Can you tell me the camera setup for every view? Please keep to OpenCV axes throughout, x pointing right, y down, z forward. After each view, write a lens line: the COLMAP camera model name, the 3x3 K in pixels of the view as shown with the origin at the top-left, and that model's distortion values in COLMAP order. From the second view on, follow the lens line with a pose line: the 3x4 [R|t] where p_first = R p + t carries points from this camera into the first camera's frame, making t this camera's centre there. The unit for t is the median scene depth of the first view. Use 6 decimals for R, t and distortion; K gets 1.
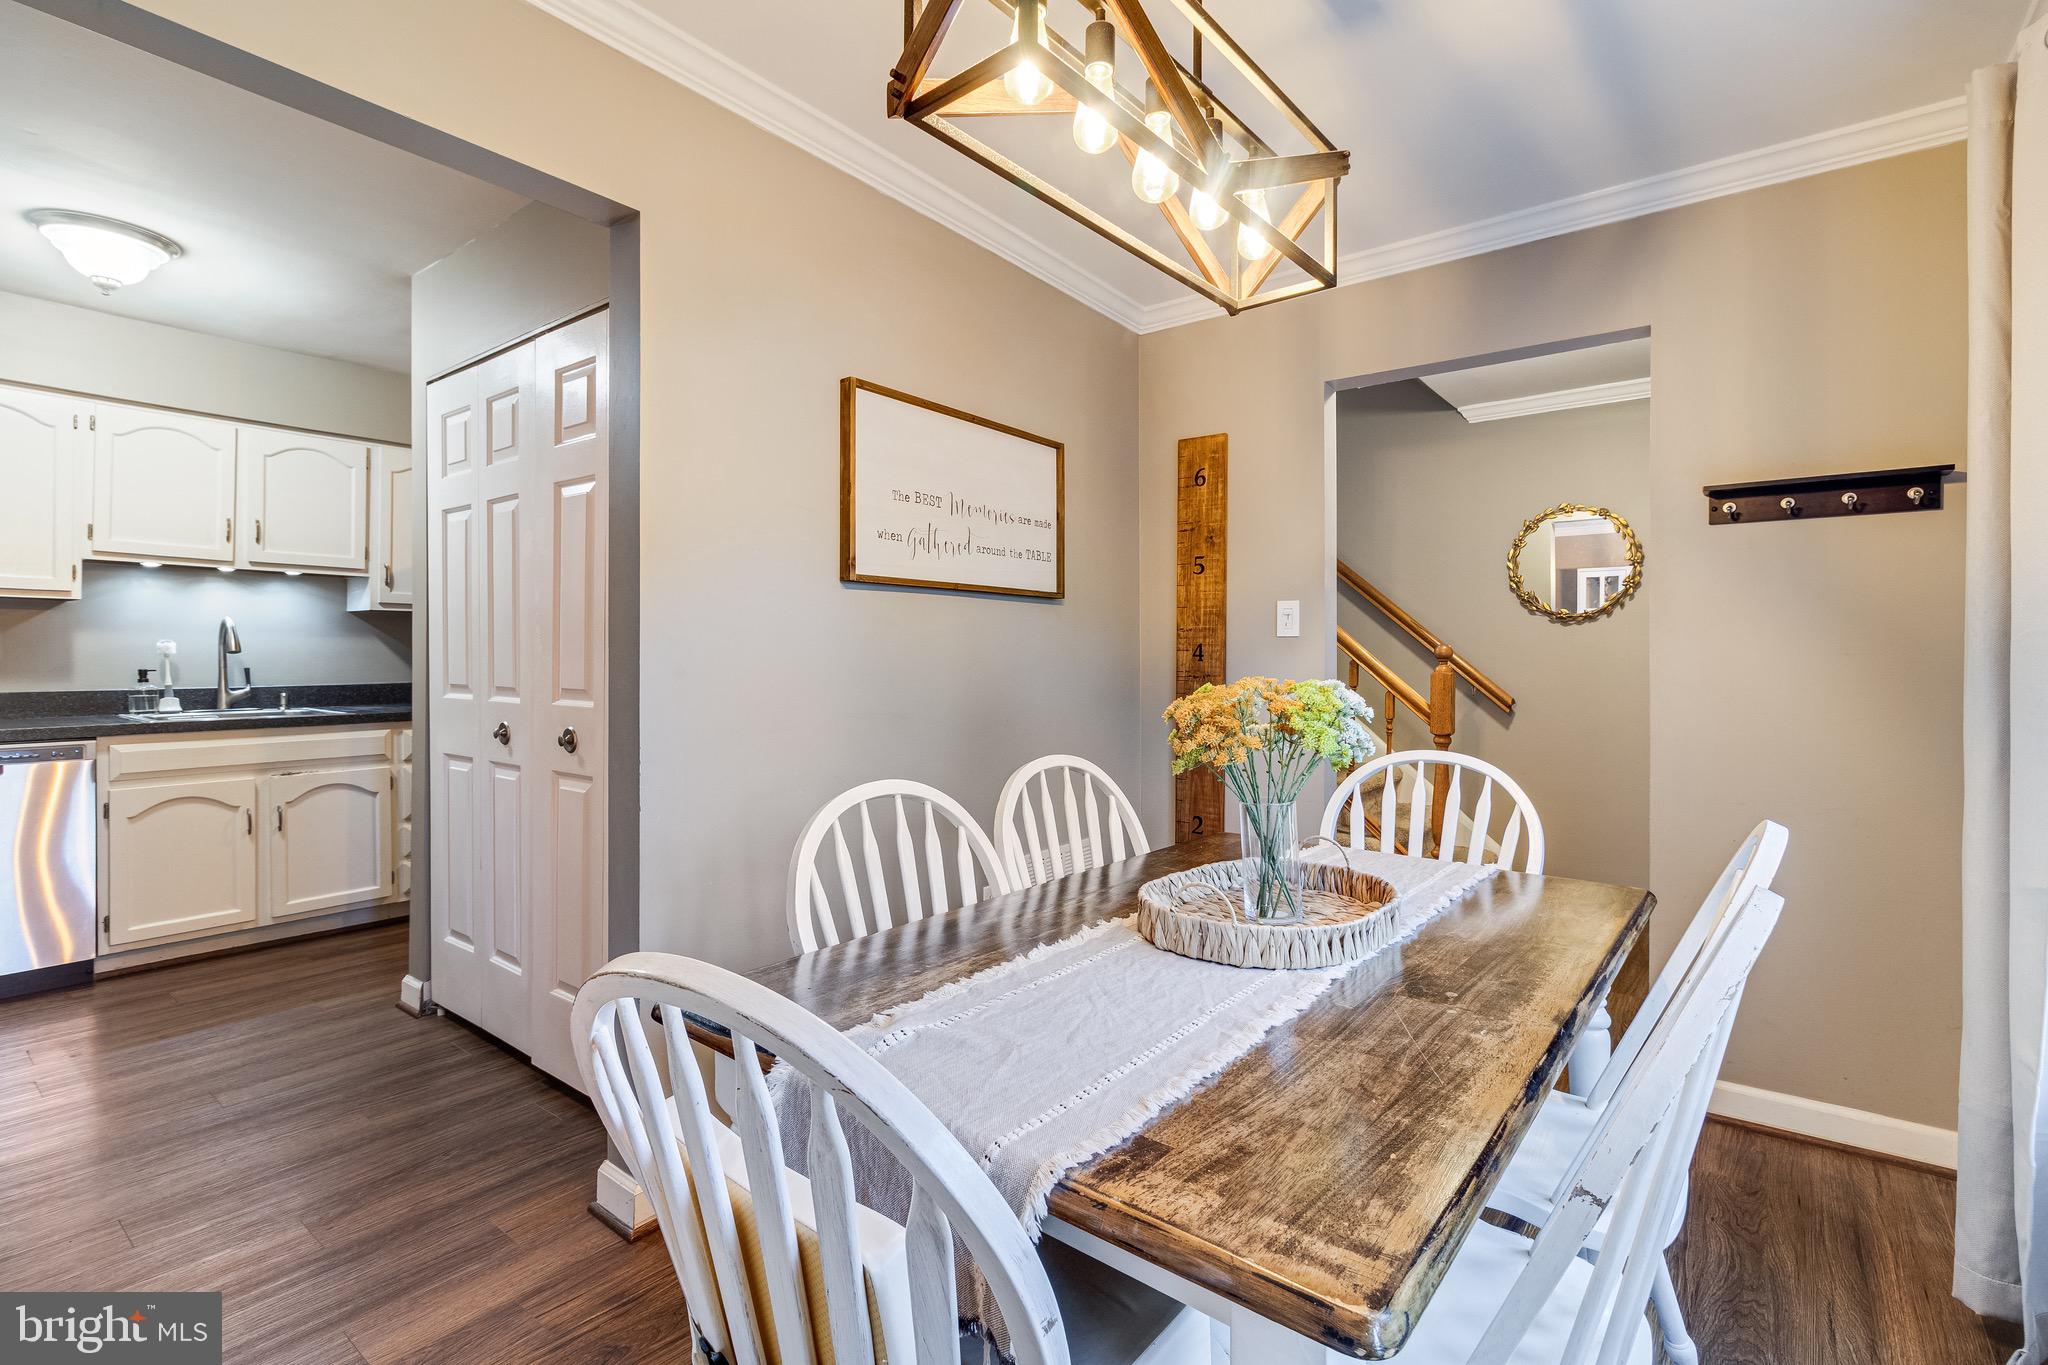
lens RADIAL K [[944.5, 0, 1030.1], [0, 944.5, 658.0], [0, 0, 1]] dist [0.006833, -0.000994]
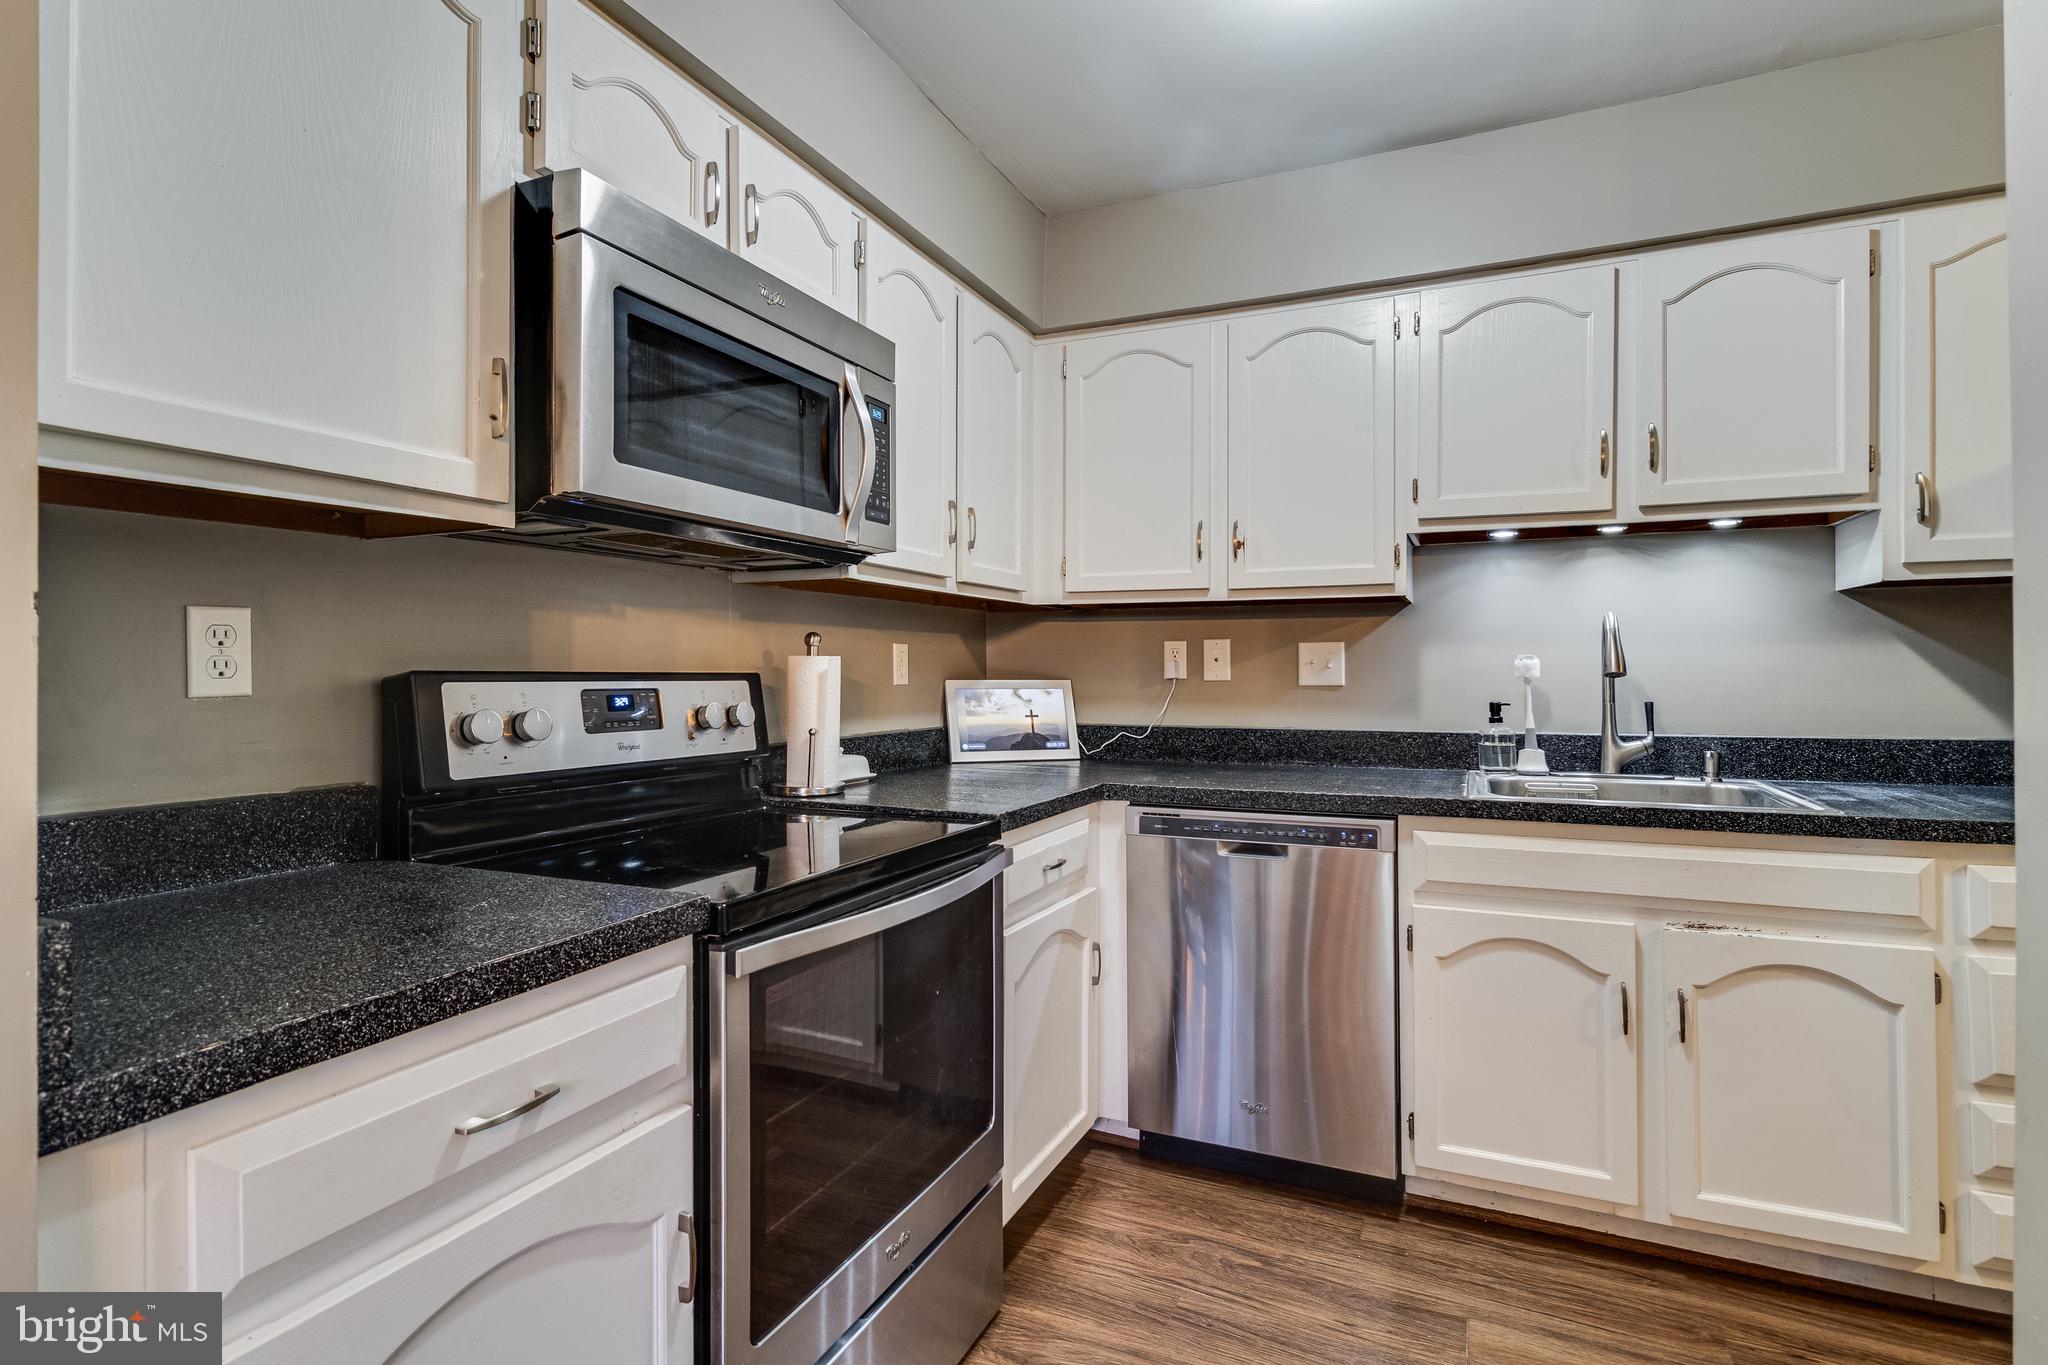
lens RADIAL K [[987.8, 0, 1025.6], [0, 987.8, 671.3], [0, 0, 1]] dist [-0.001852, -0.002953]
pose [[0.229059, -0.006704, -0.973389, -0.359806], [0.002167, 0.999977, -0.006377, -0.004889], [0.973410, -0.000649, 0.229069, 0.534102]]
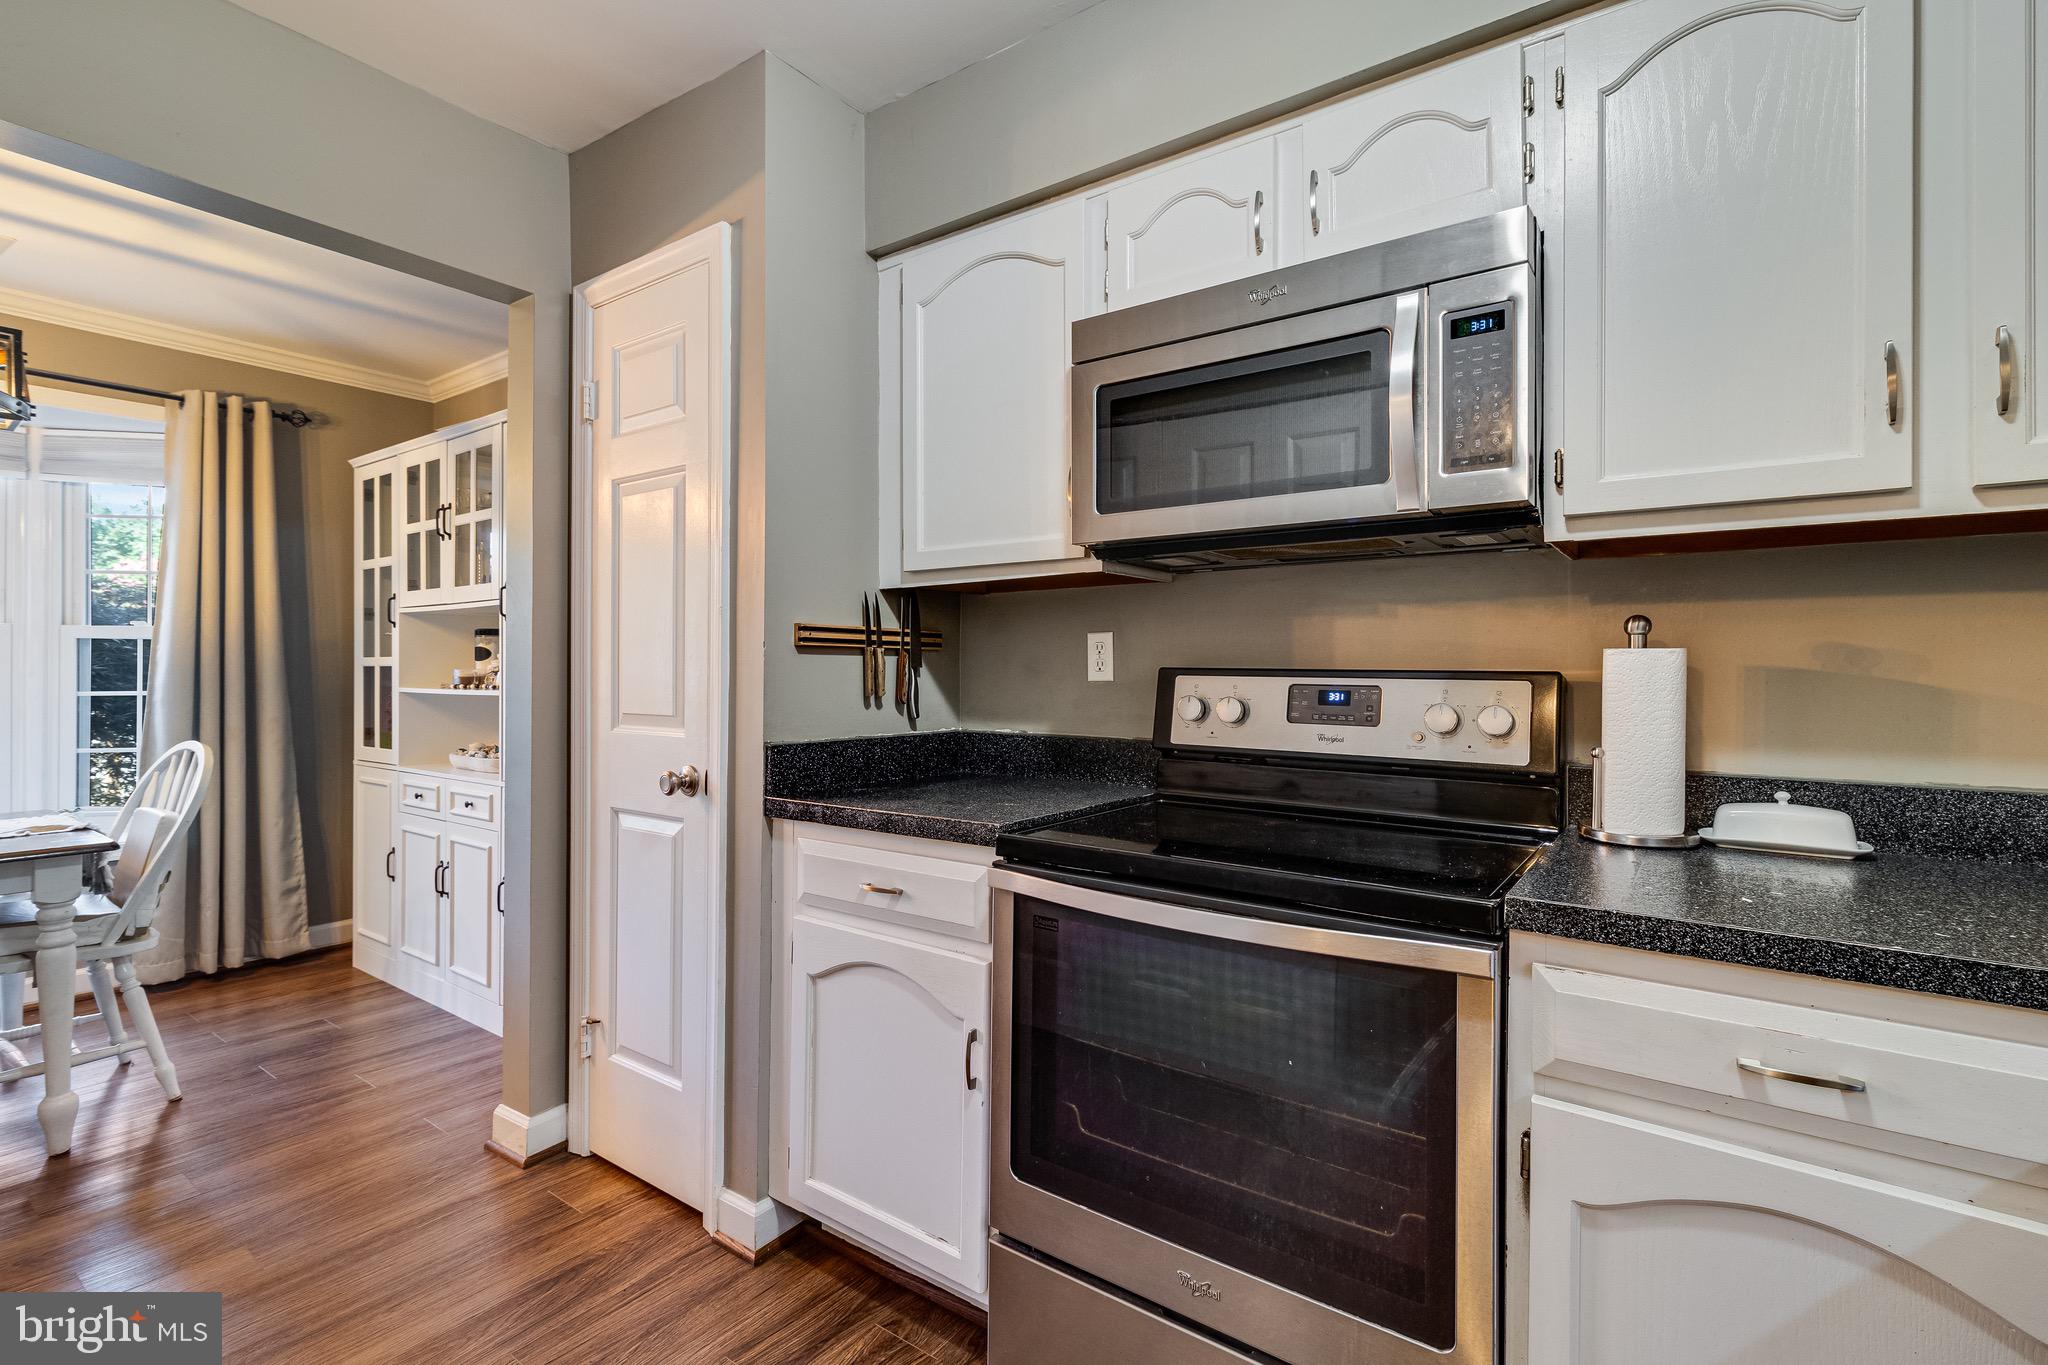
lens RADIAL K [[944.5, 0, 1022.3], [0, 944.5, 661.2], [0, 0, 1]] dist [0.006833, -0.000994]
pose [[-0.999617, -0.009113, -0.026145, -0.669216], [-0.008977, 0.999946, -0.005309, -0.007894], [0.026192, -0.005073, -0.999644, 0.914254]]
